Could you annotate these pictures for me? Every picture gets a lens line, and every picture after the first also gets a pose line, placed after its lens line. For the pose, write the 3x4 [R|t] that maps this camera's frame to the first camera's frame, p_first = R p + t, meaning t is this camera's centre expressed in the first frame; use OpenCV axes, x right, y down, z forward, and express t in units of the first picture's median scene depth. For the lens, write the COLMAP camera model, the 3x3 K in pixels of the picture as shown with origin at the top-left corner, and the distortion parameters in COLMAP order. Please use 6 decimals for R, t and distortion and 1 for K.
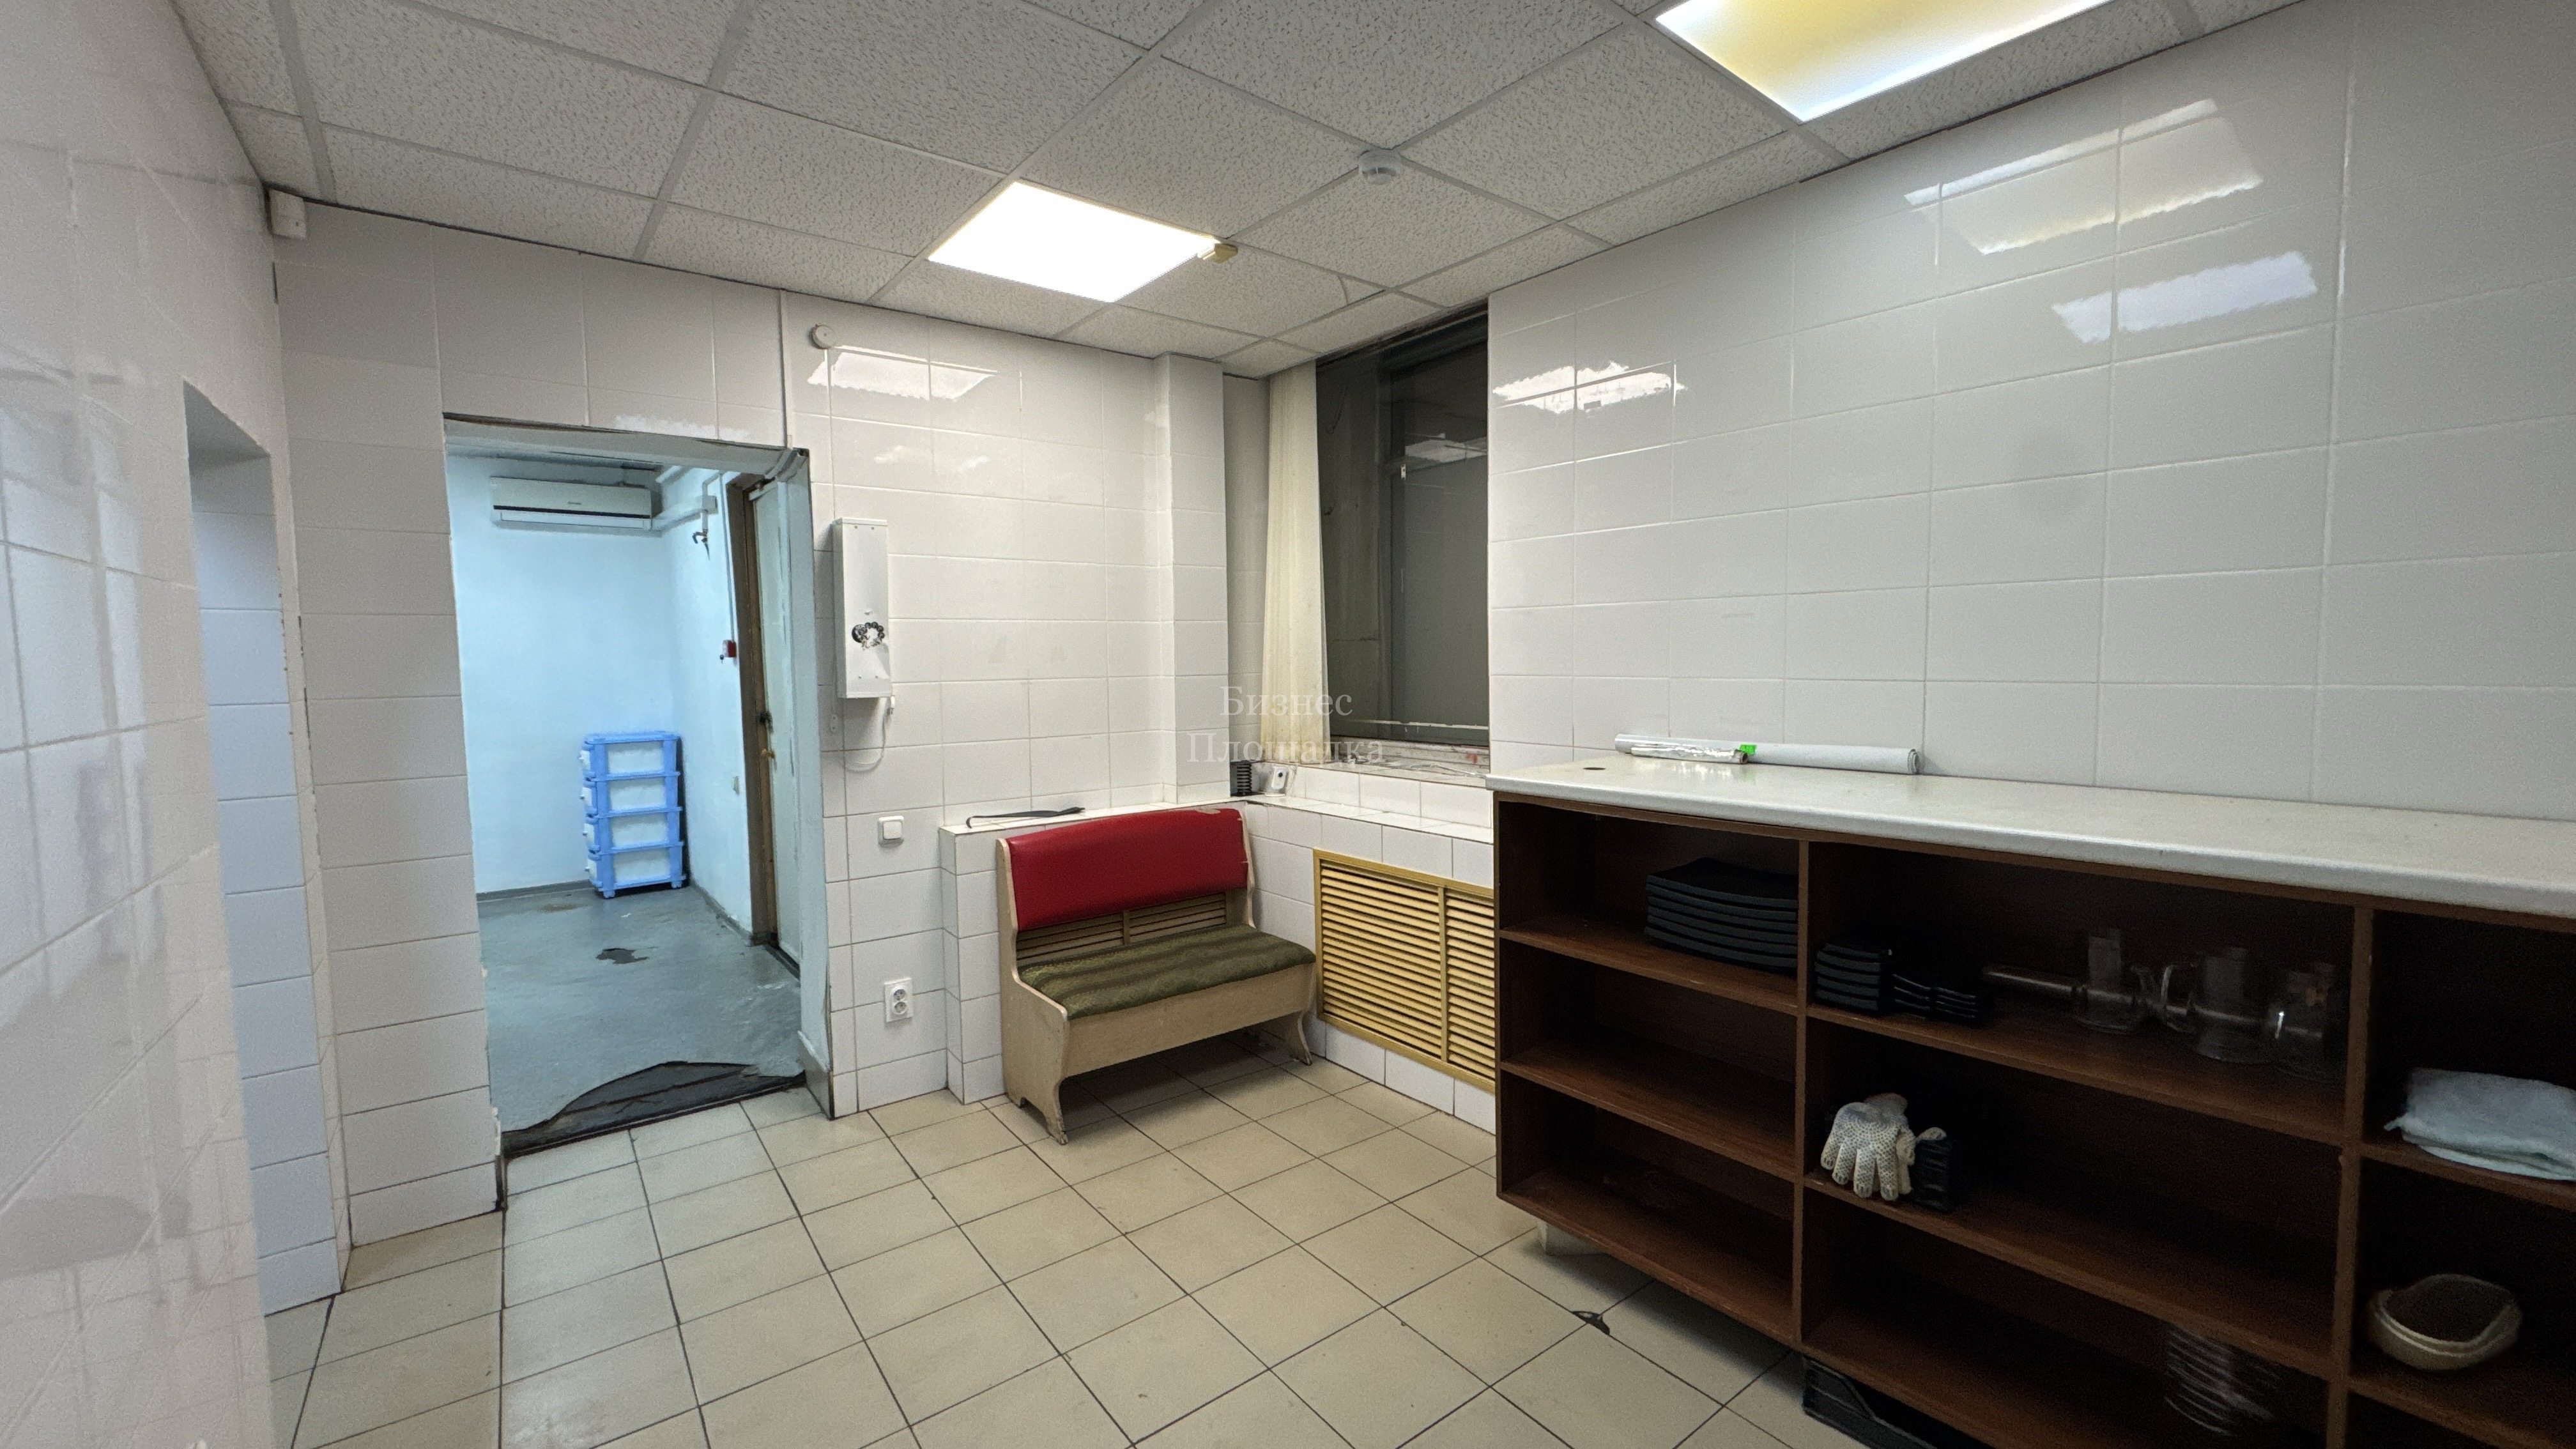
lens RADIAL K [[1023.5, 0, 1299.3], [0, 1023.5, 725.4], [0, 0, 1]] dist [-0.003016, 0.000243]
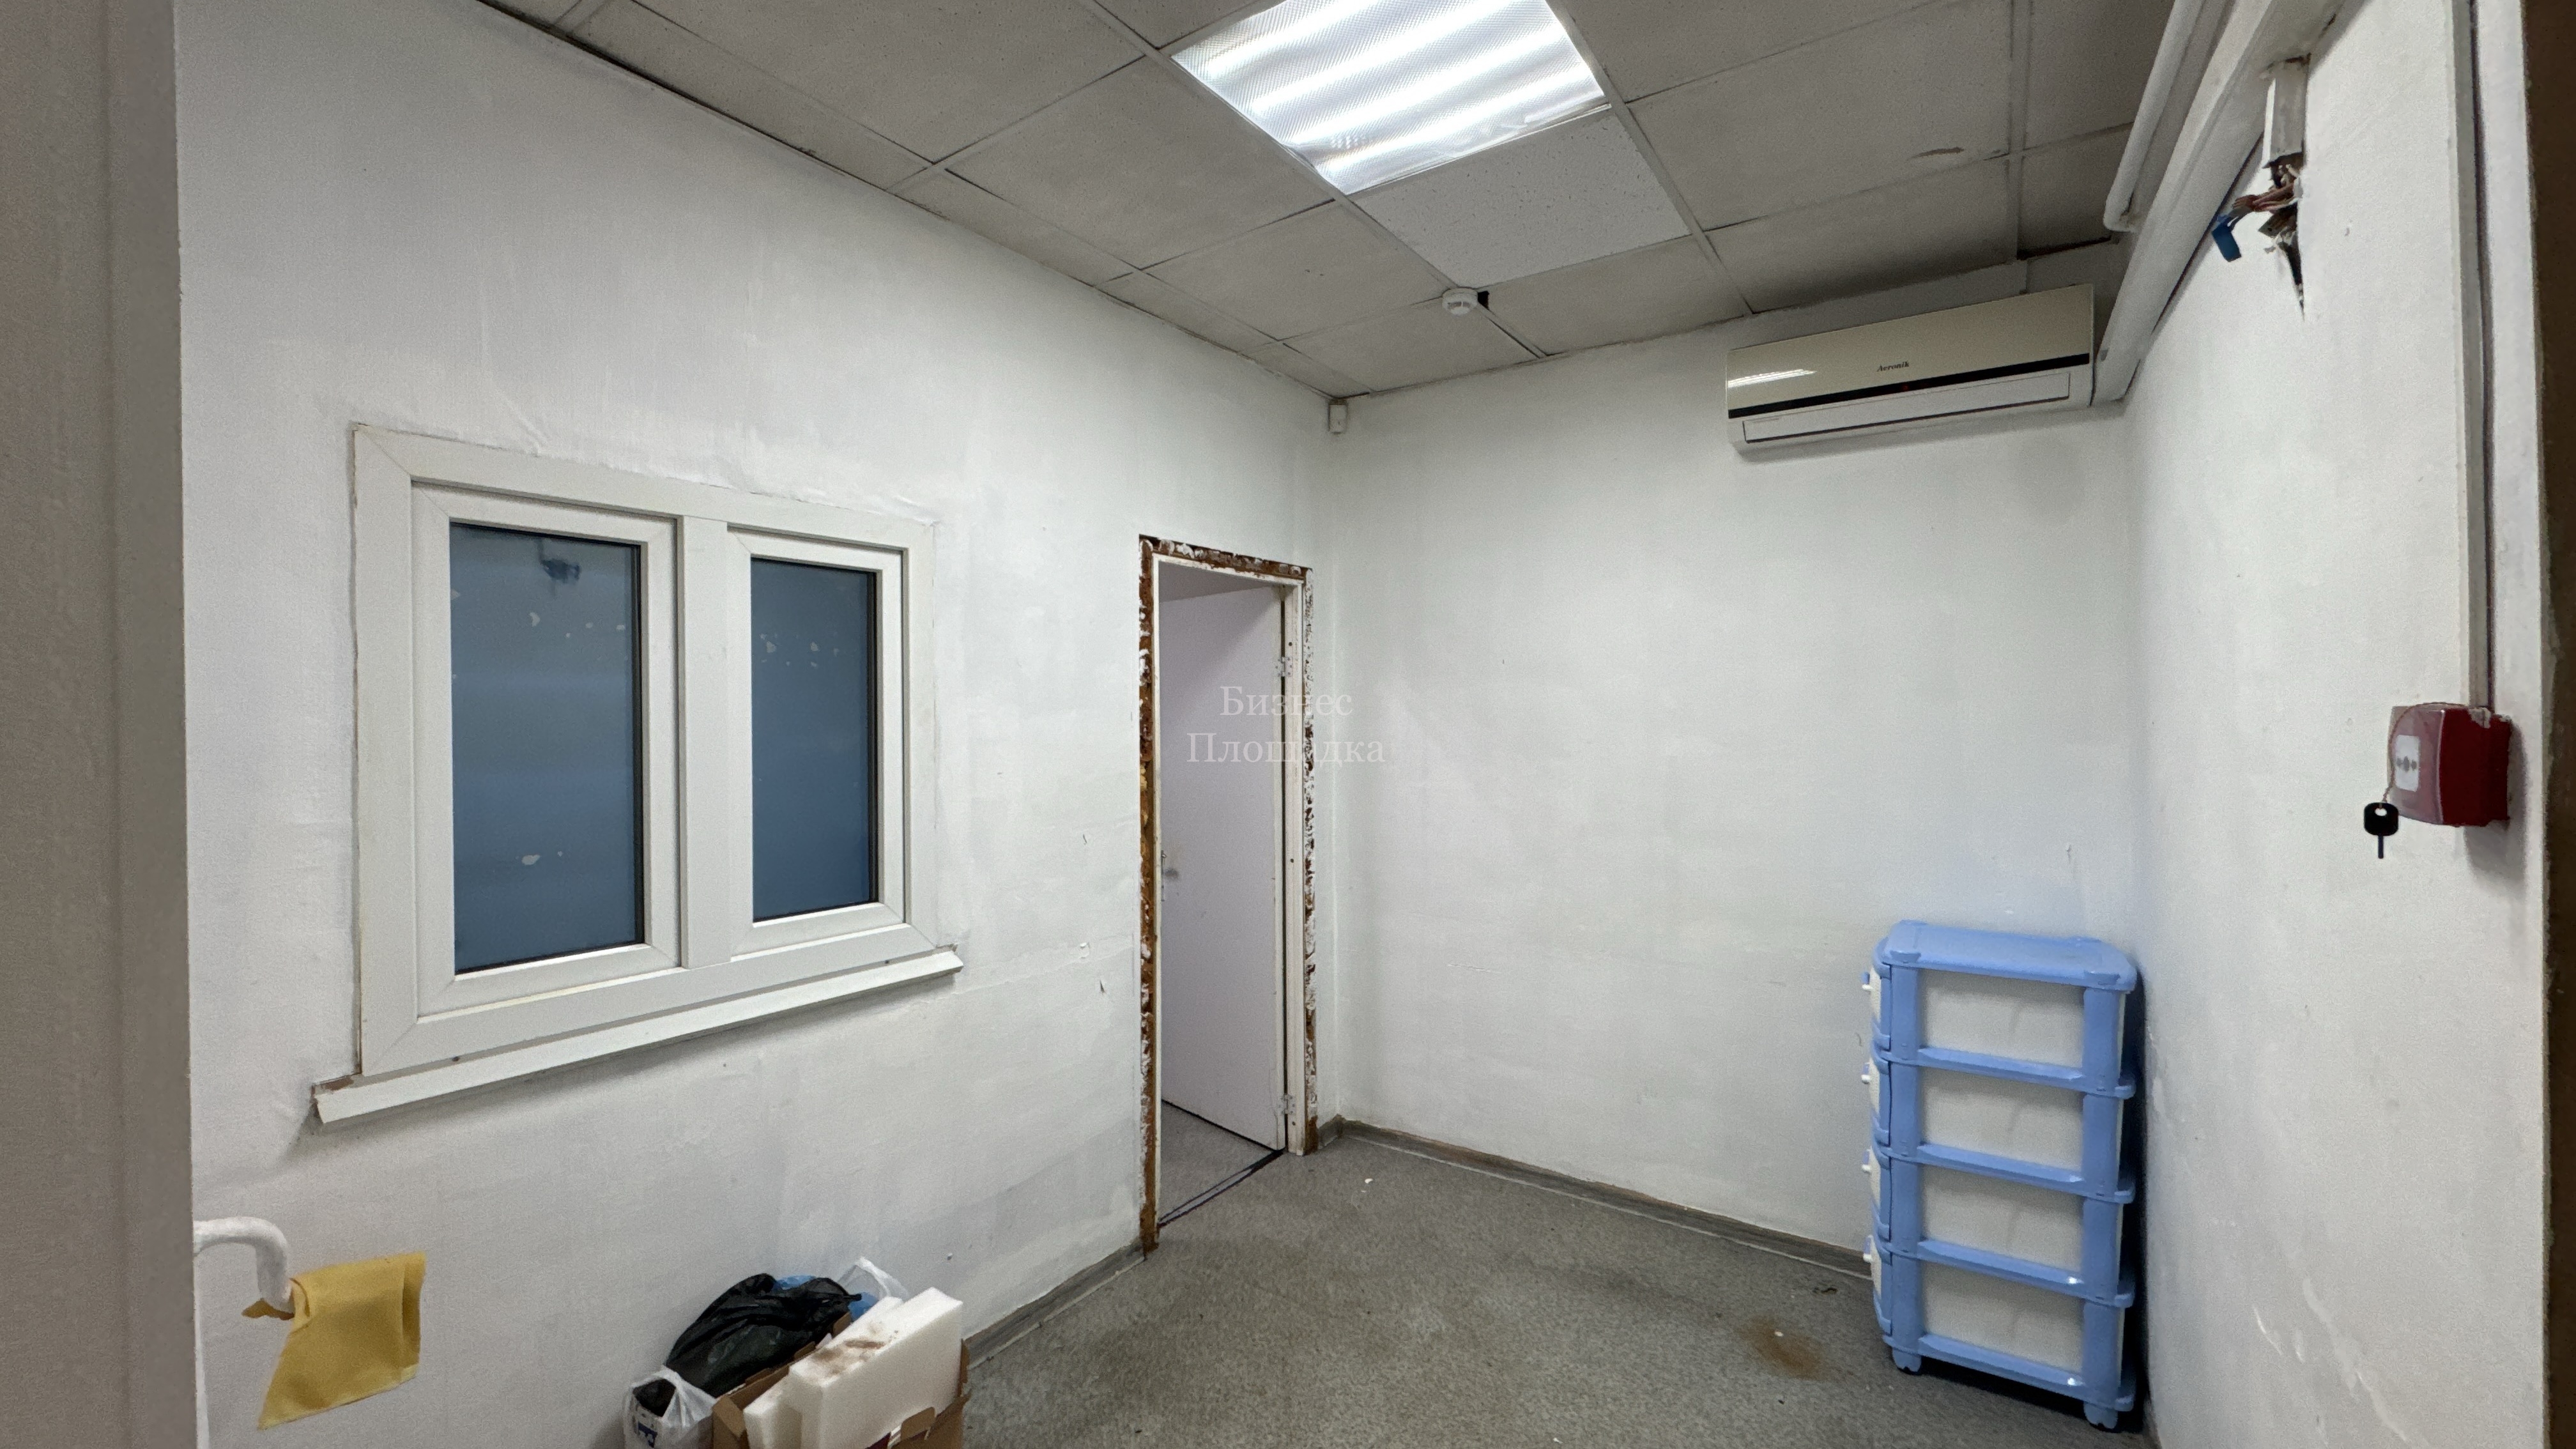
lens RADIAL K [[1023.5, 0, 1298.9], [0, 1023.5, 720.6], [0, 0, 1]] dist [-0.003016, 0.000243]
pose [[0.297187, 0.018121, -0.954647, -0.378916], [-0.062525, 0.998043, -0.000519, -0.057823], [0.952770, 0.059844, 0.297738, 0.648184]]
